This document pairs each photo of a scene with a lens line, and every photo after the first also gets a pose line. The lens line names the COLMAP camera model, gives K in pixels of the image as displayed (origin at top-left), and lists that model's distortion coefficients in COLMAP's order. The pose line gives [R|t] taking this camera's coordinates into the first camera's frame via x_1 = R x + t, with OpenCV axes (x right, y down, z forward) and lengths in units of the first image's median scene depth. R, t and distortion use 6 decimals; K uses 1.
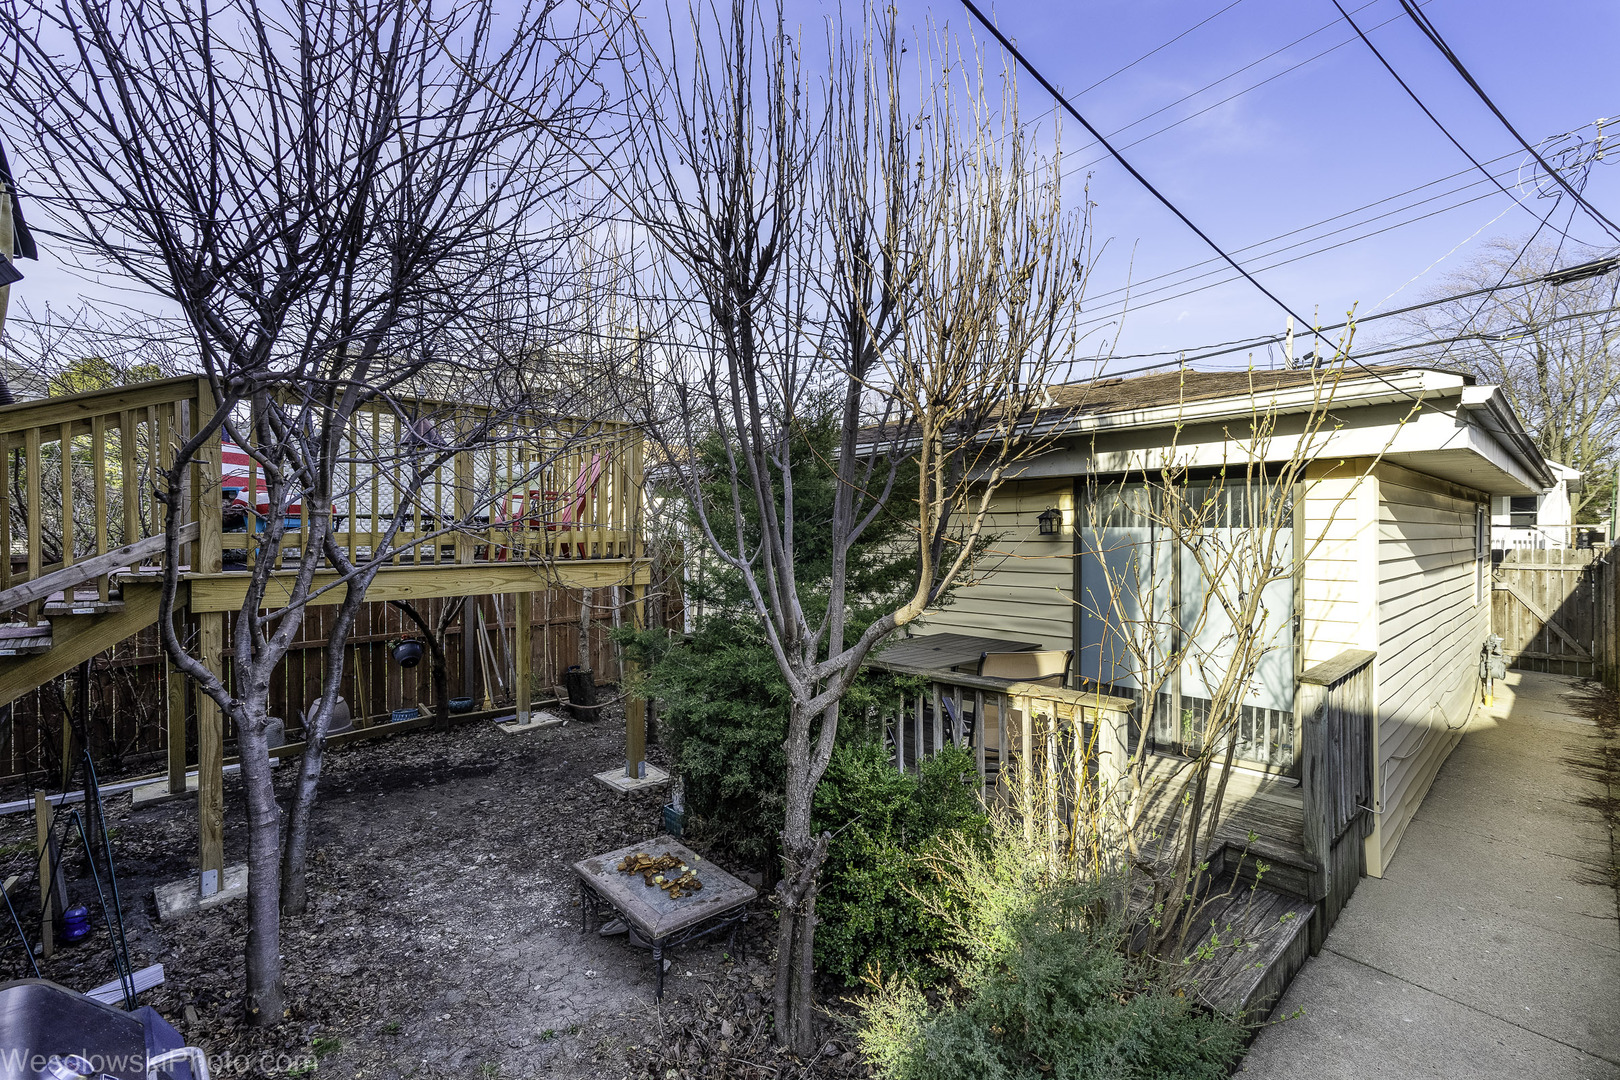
lens RADIAL K [[730.0, 0, 810.0], [0, 730.0, 540.0], [0, 0, 1]] dist [0.021509, -0.011804]
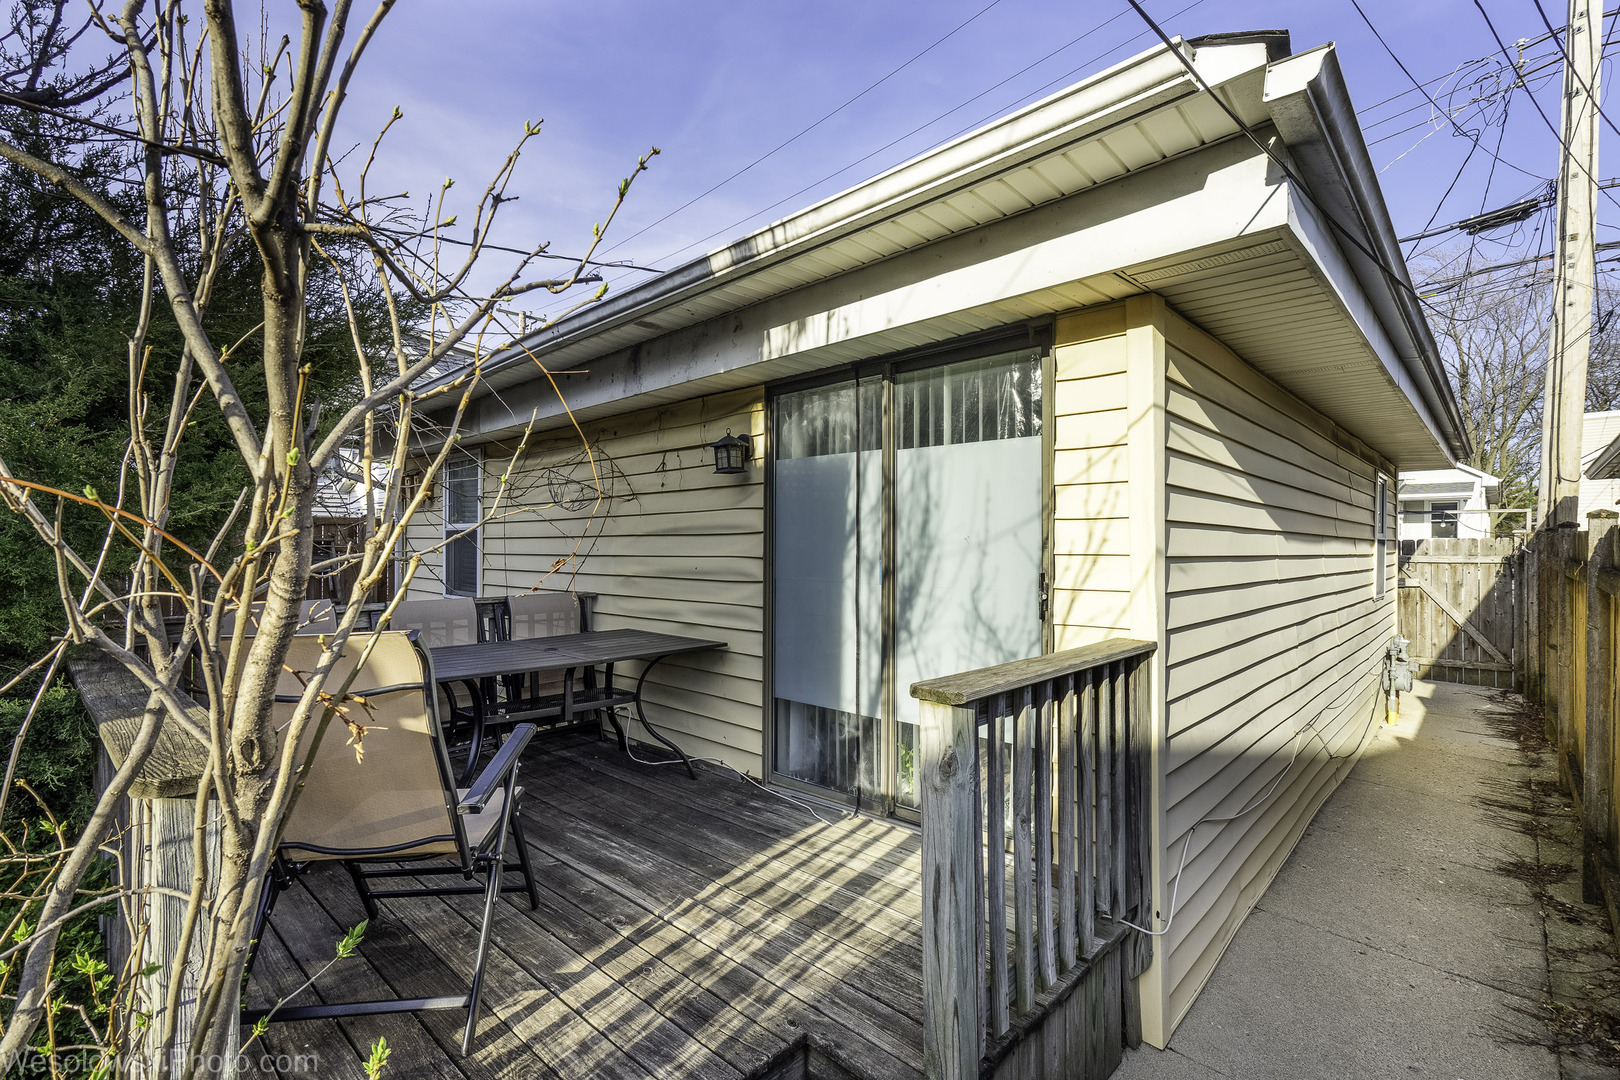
lens RADIAL K [[750.2, 0, 816.4], [0, 750.2, 547.1], [0, 0, 1]] dist [-0.000821, -0.000614]
pose [[0.997632, 0.007967, 0.068322, 0.349879], [-0.007370, 0.999932, -0.008982, 0.064141], [-0.068389, 0.008457, 0.997623, 0.333419]]
